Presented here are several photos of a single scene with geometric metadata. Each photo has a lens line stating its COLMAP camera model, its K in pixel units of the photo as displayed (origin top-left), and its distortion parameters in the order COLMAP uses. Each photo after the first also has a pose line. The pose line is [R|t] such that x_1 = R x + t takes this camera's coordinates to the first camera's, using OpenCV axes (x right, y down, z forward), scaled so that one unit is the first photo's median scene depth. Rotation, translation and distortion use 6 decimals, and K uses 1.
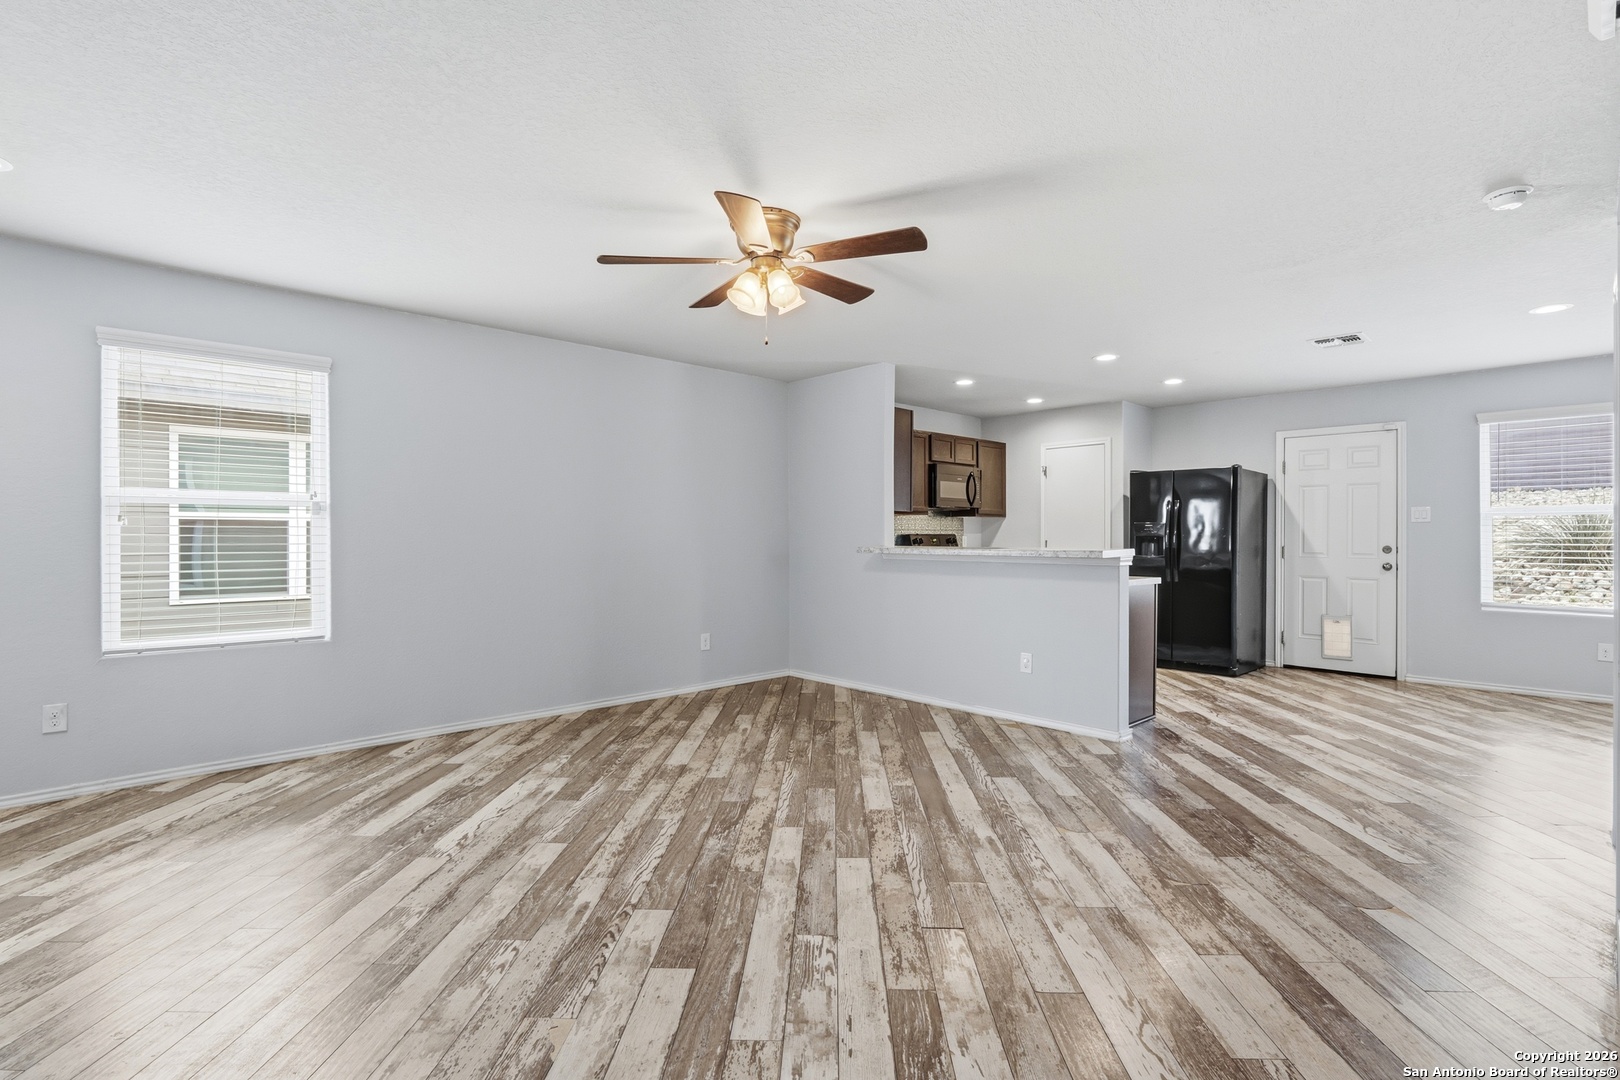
lens RADIAL K [[754.8, 0, 813.5], [0, 754.8, 537.9], [0, 0, 1]] dist [-0.008564, 0.000908]
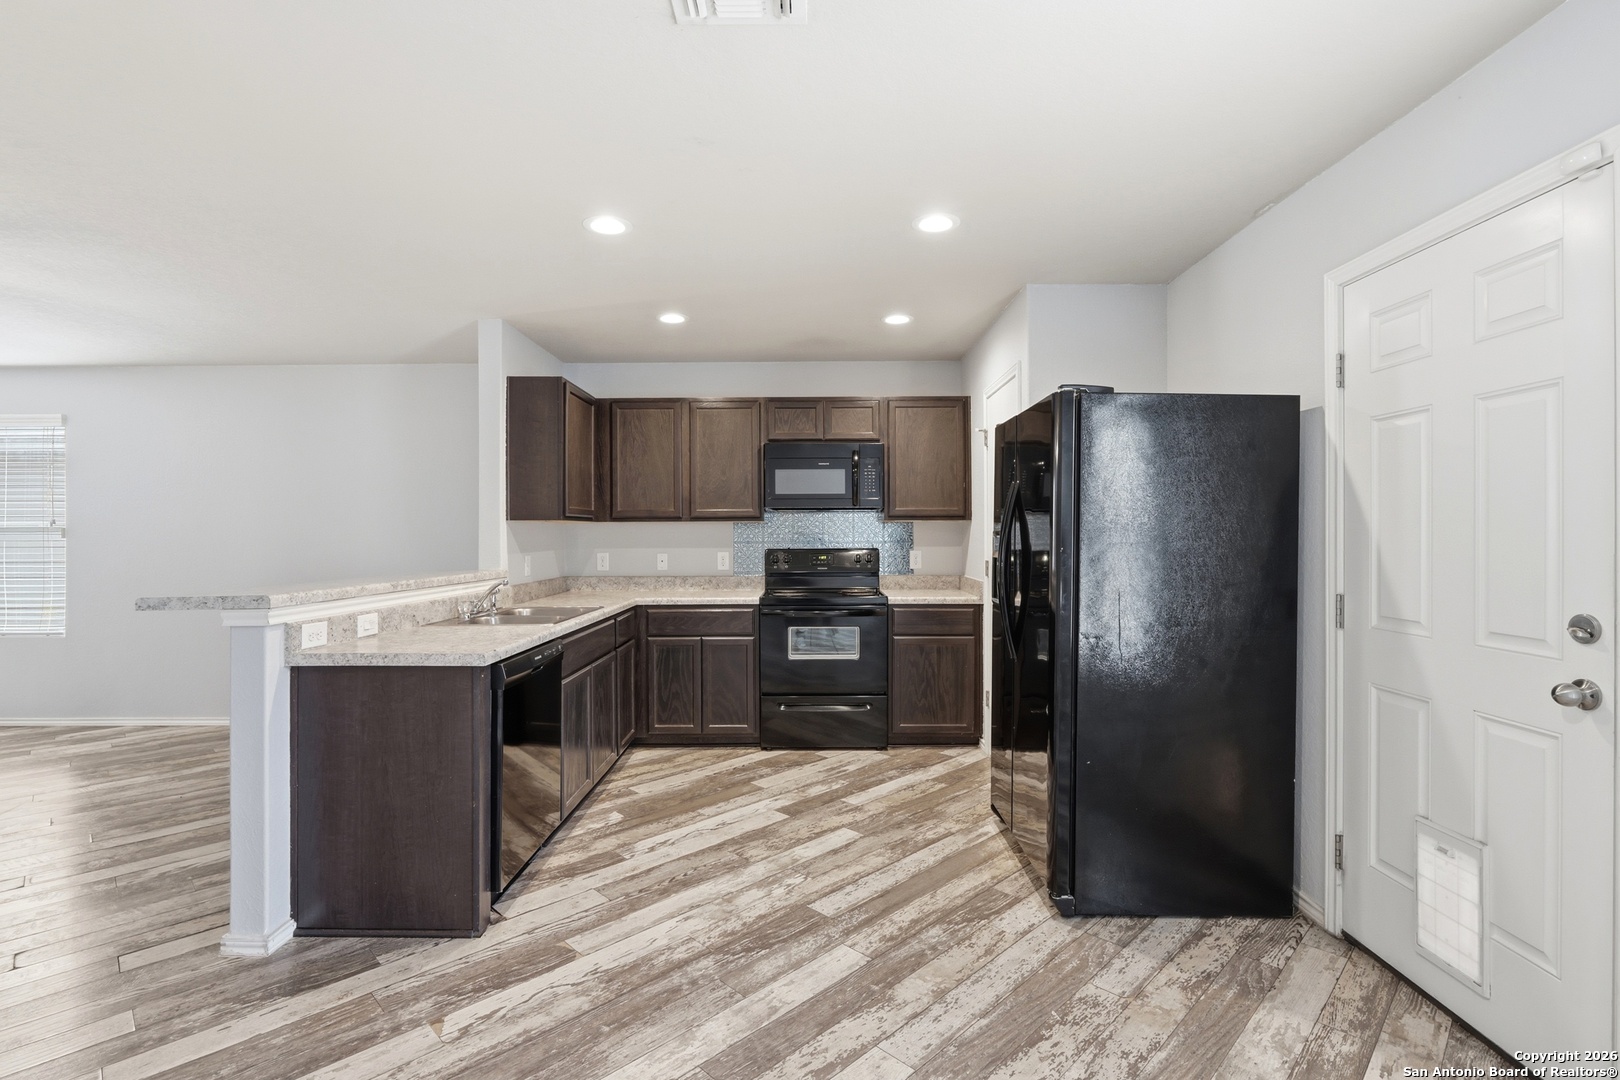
lens RADIAL K [[754.8, 0, 813.5], [0, 754.8, 537.9], [0, 0, 1]] dist [-0.008564, 0.000908]
pose [[0.724695, -0.002378, -0.689065, 0.901893], [0.002804, 0.999996, -0.000503, -0.020616], [0.689064, -0.001567, 0.724699, 0.753551]]
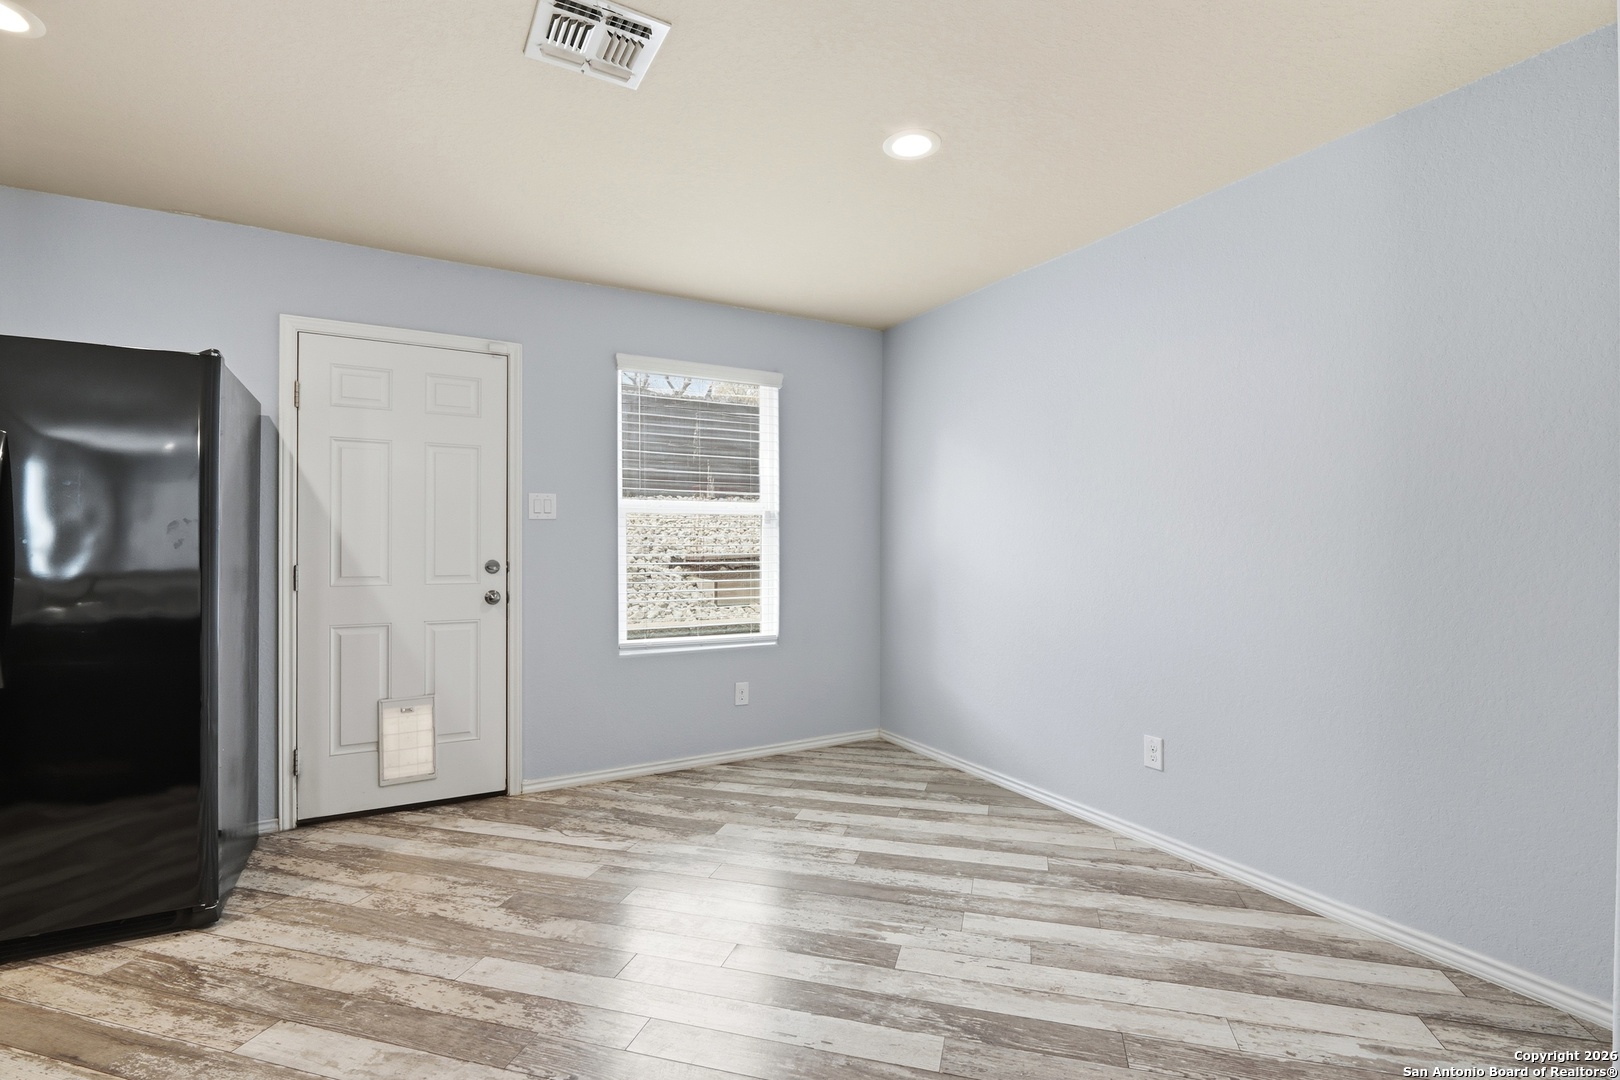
lens RADIAL K [[748.9, 0, 814.1], [0, 748.9, 540.3], [0, 0, 1]] dist [-0.009450, 0.001648]
pose [[0.243512, 0.001129, 0.969897, 0.337994], [0.002040, 0.999997, -0.001676, -0.003423], [-0.969896, 0.002387, 0.243509, 0.760215]]
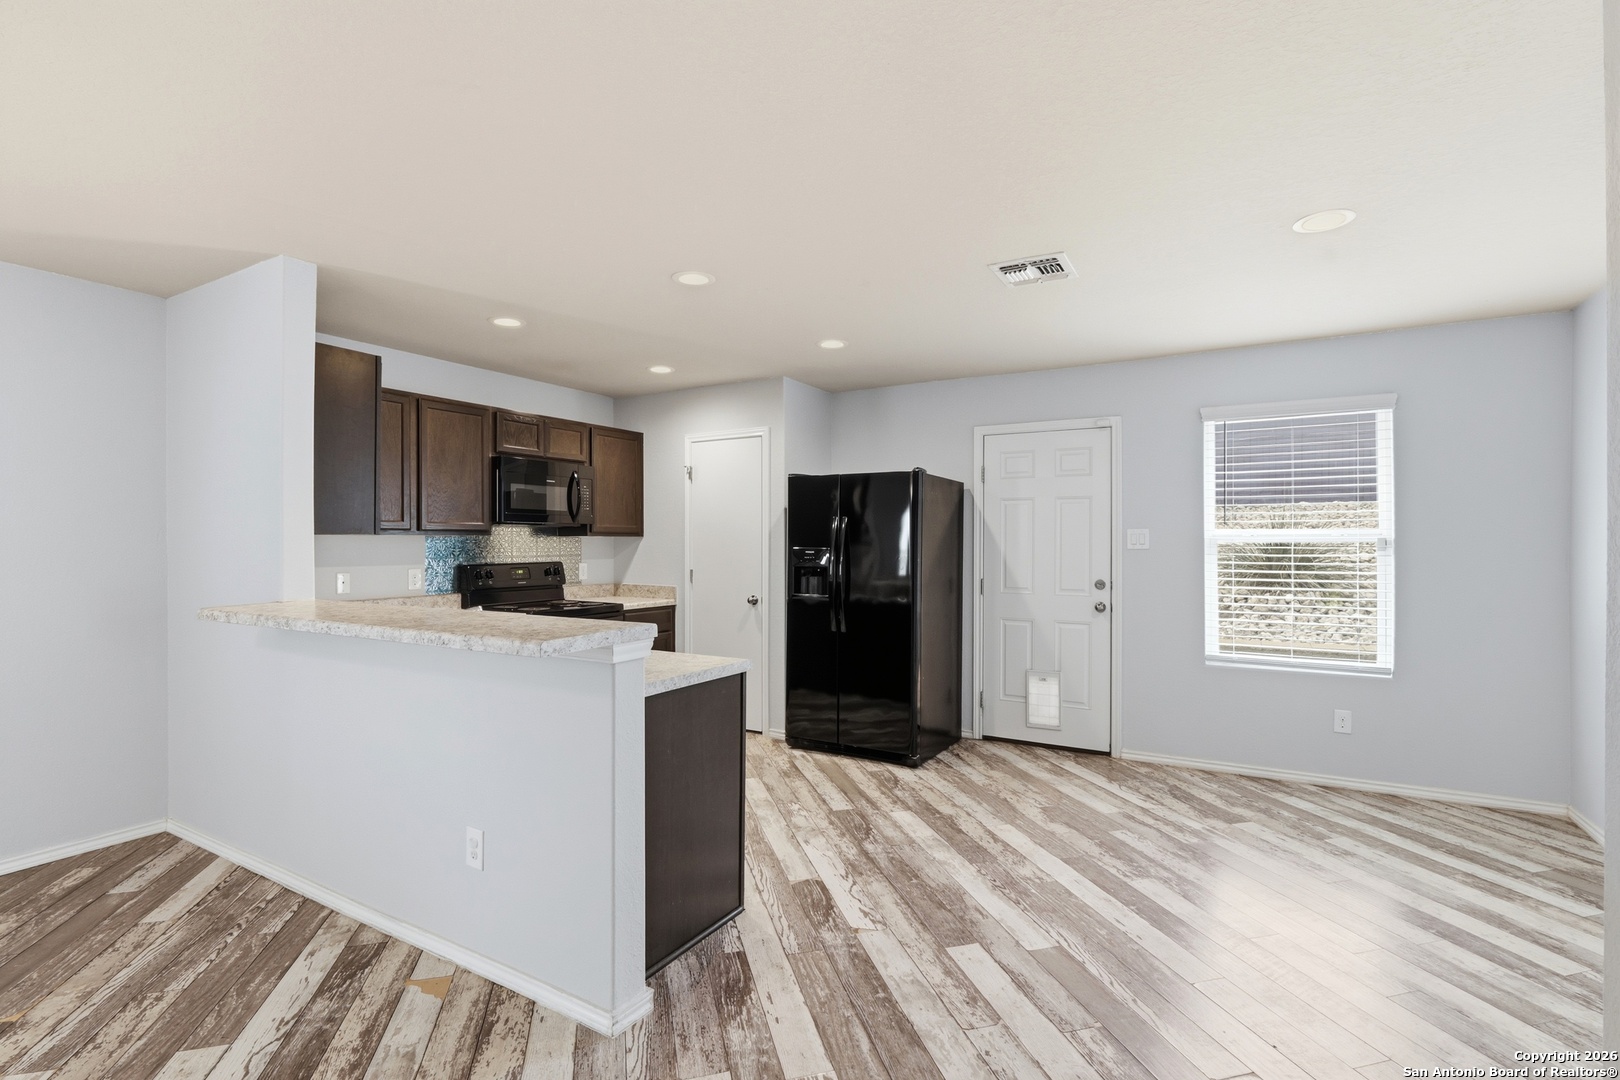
lens RADIAL K [[748.0, 0, 814.4], [0, 748.0, 545.2], [0, 0, 1]] dist [-0.007959, 0.001160]
pose [[0.959817, -0.002232, 0.280616, 0.330998], [0.001699, 0.999996, 0.002143, -0.031901], [-0.280620, -0.001580, 0.959818, 0.429458]]
